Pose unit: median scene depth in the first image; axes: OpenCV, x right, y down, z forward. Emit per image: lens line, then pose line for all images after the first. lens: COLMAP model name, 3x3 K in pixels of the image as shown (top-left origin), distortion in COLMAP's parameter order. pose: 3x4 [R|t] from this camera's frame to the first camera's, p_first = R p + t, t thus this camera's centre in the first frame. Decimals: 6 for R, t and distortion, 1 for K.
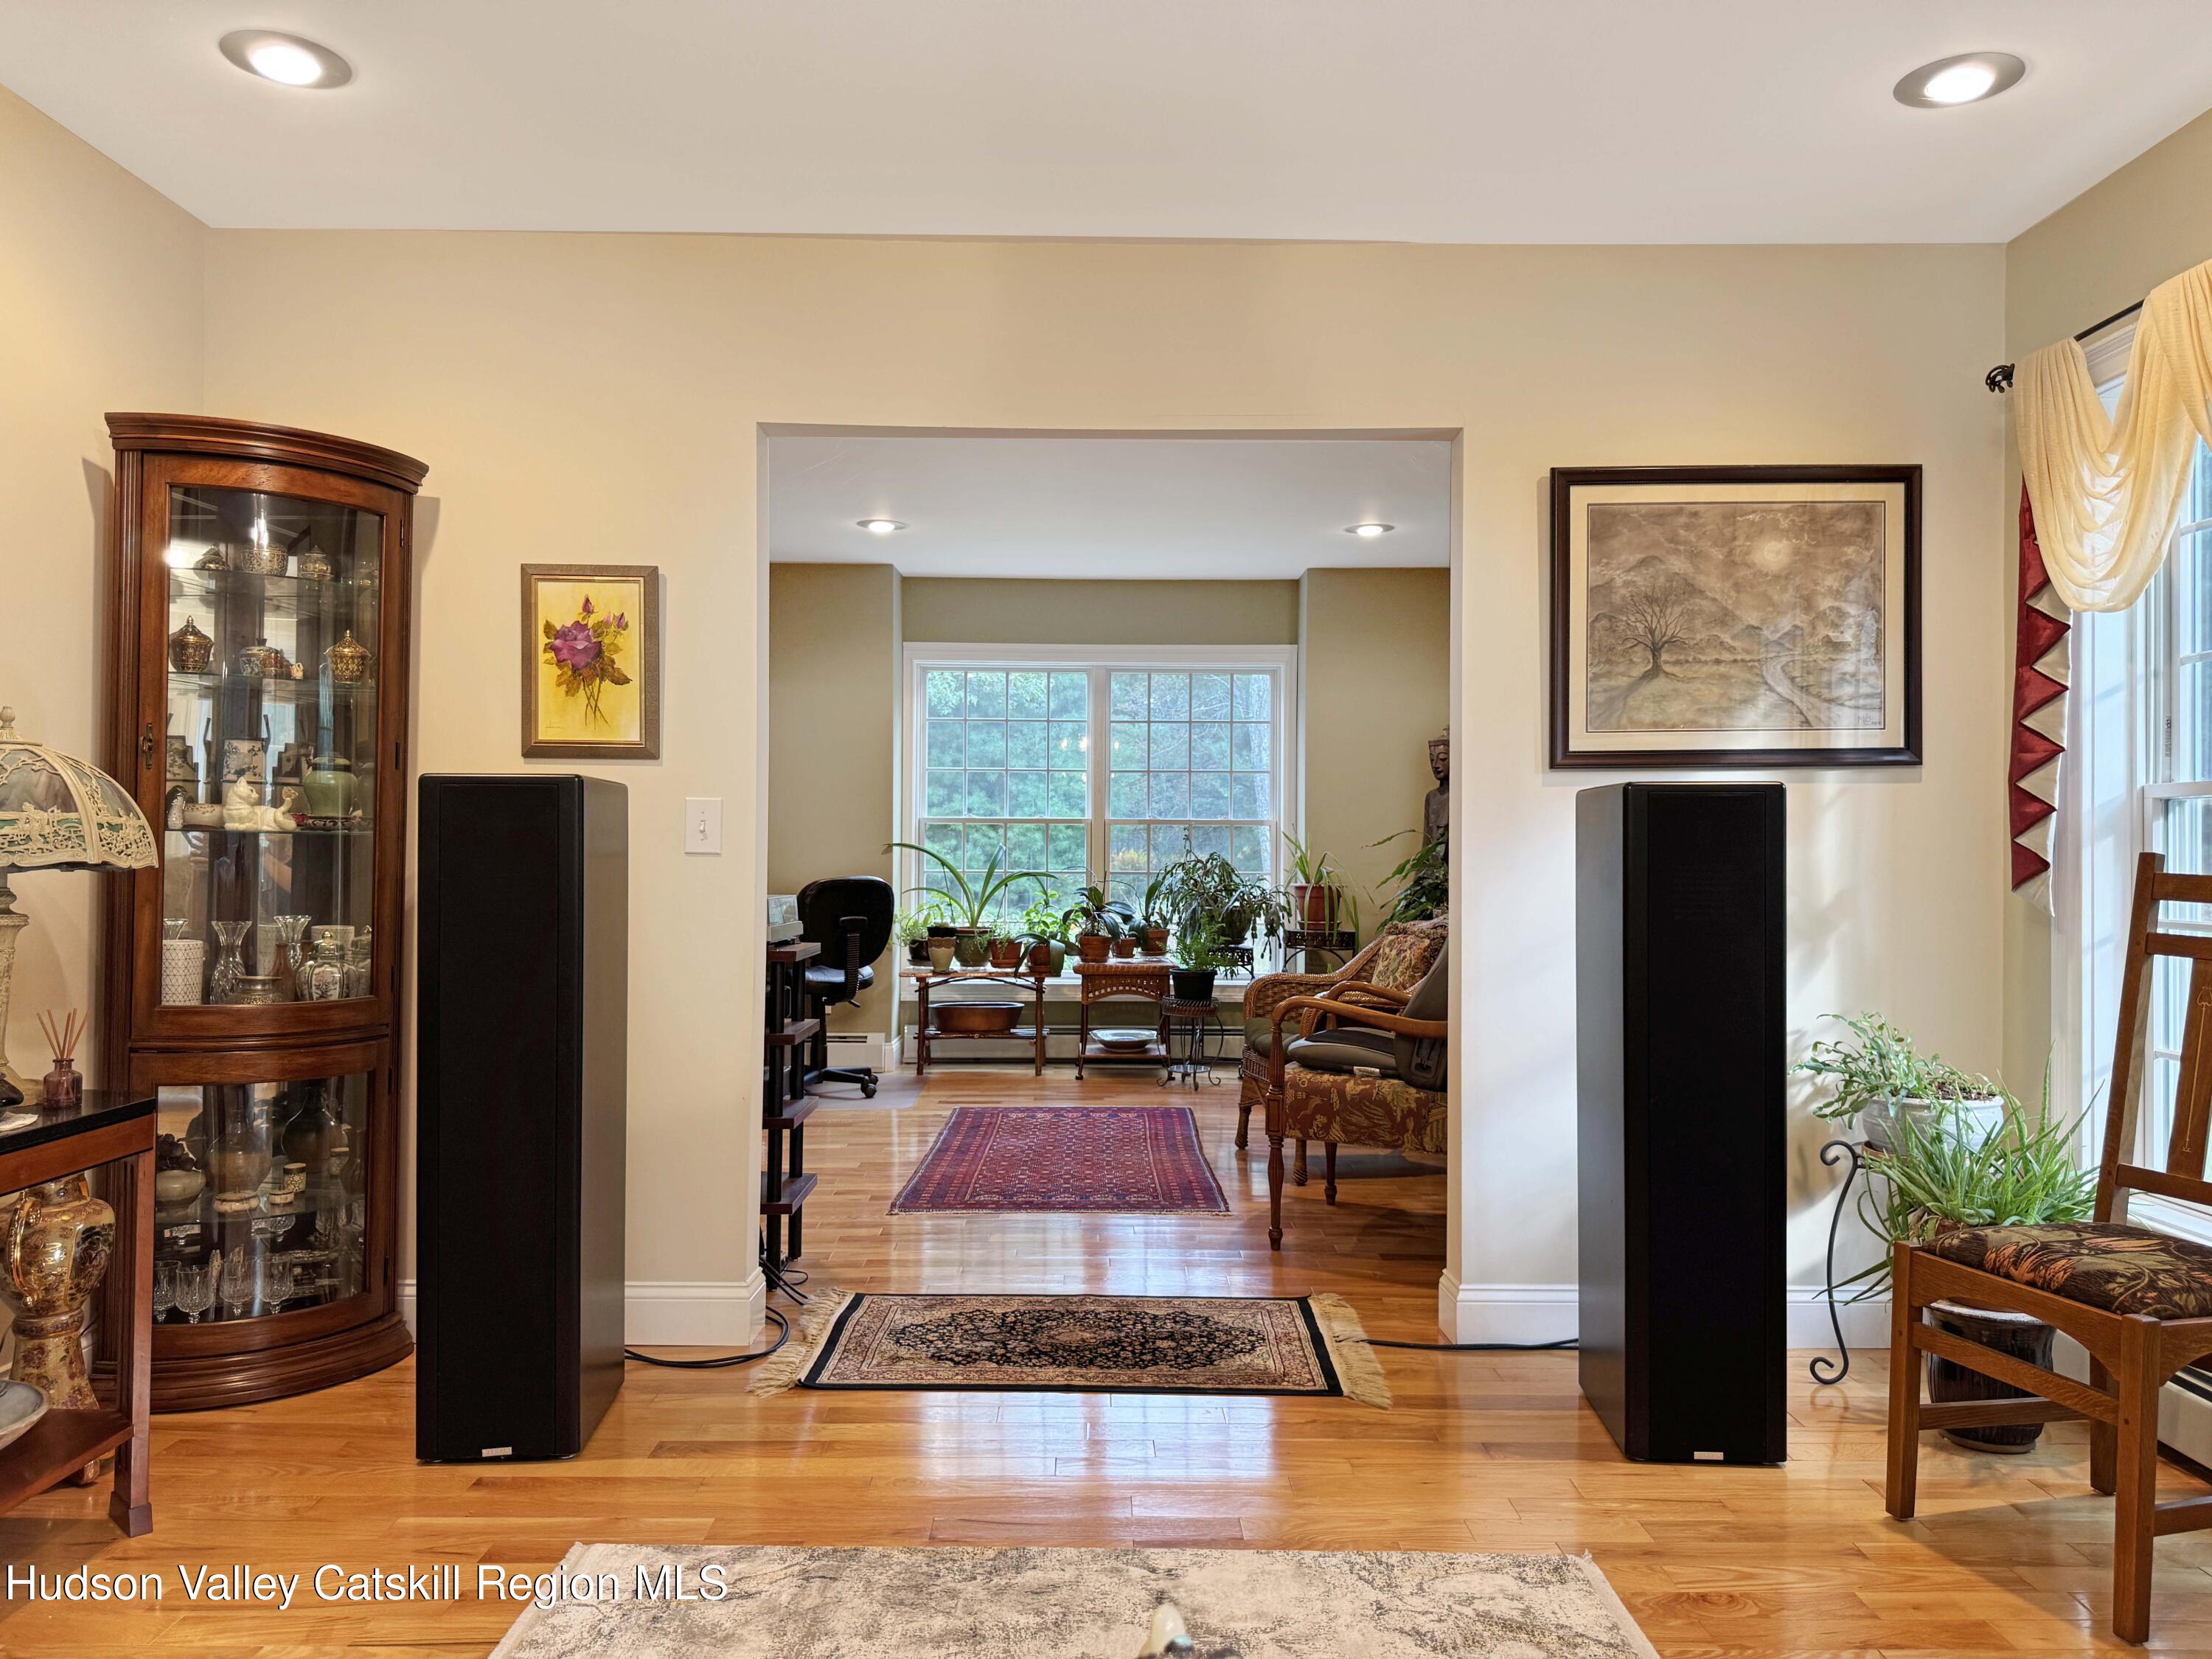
lens RADIAL K [[1531.1, 0, 1106.0], [0, 1531.1, 829.5], [0, 0, 1]] dist [0.092340, -0.133986]
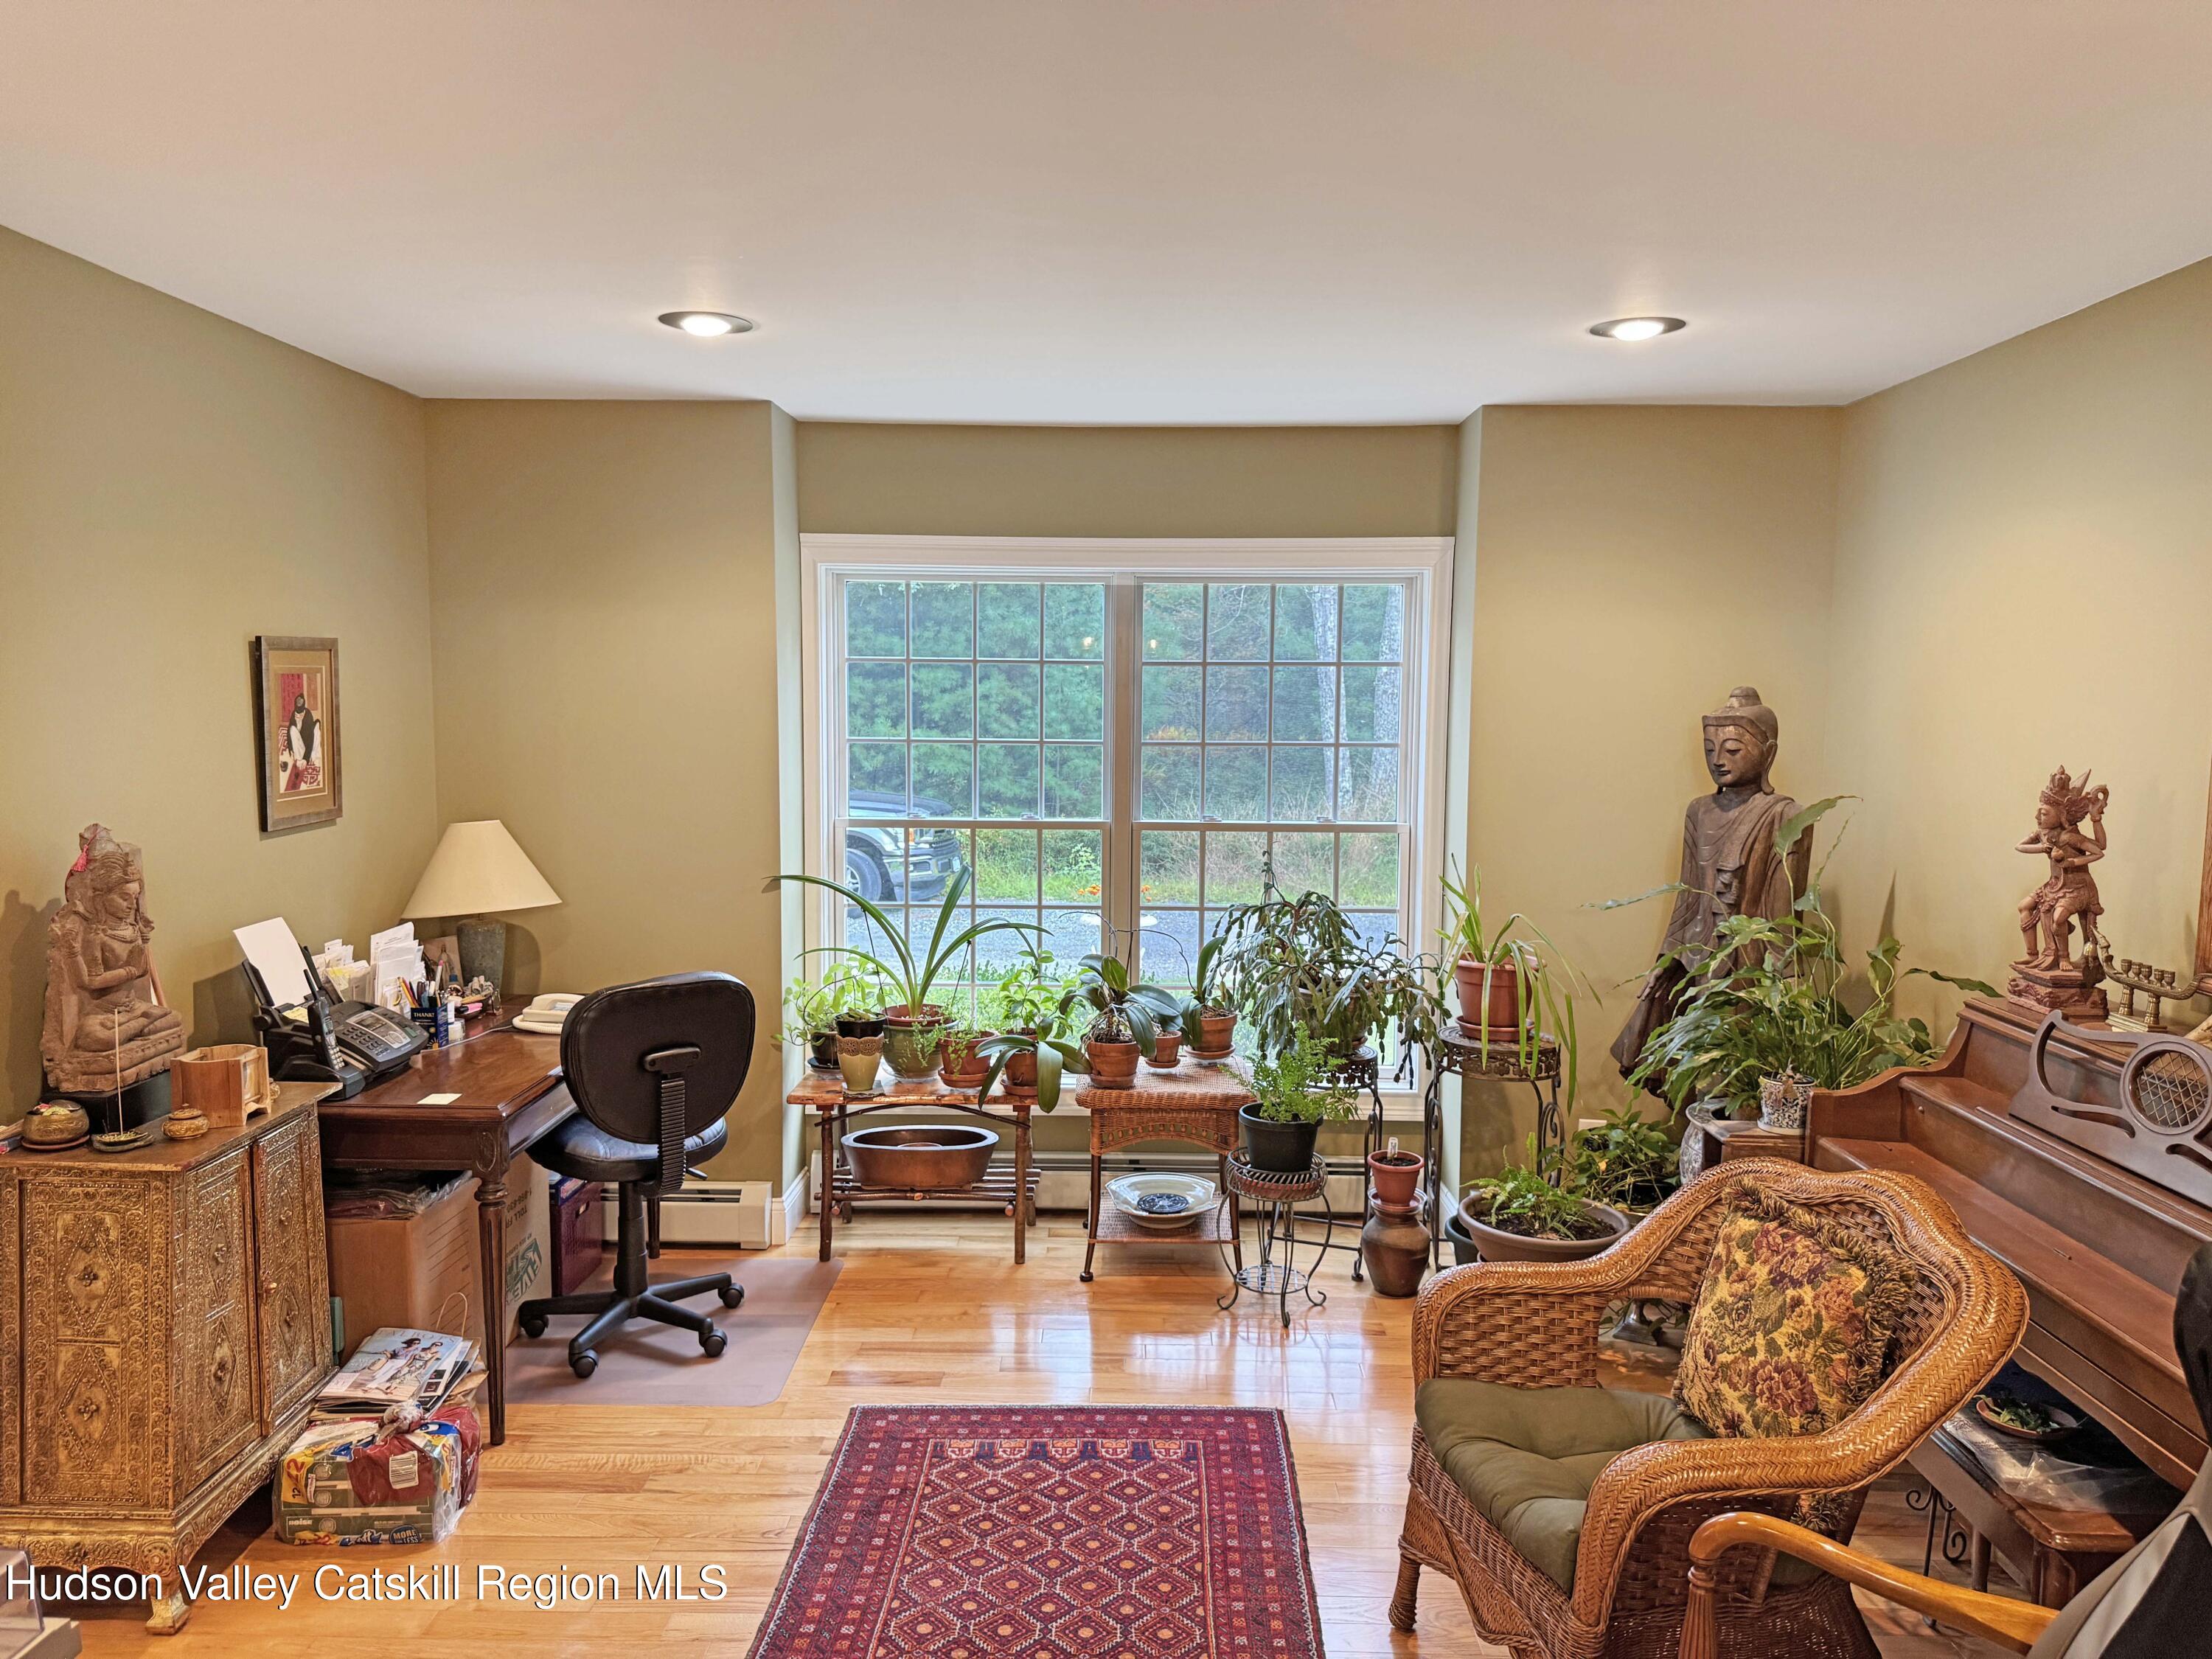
lens RADIAL K [[1531.1, 0, 1106.0], [0, 1531.1, 829.5], [0, 0, 1]] dist [0.092340, -0.133986]
pose [[0.999657, 0.005414, -0.025640, 0.004576], [-0.002935, 0.995400, 0.095763, -0.067880], [0.026041, -0.095655, 0.995074, 0.409738]]
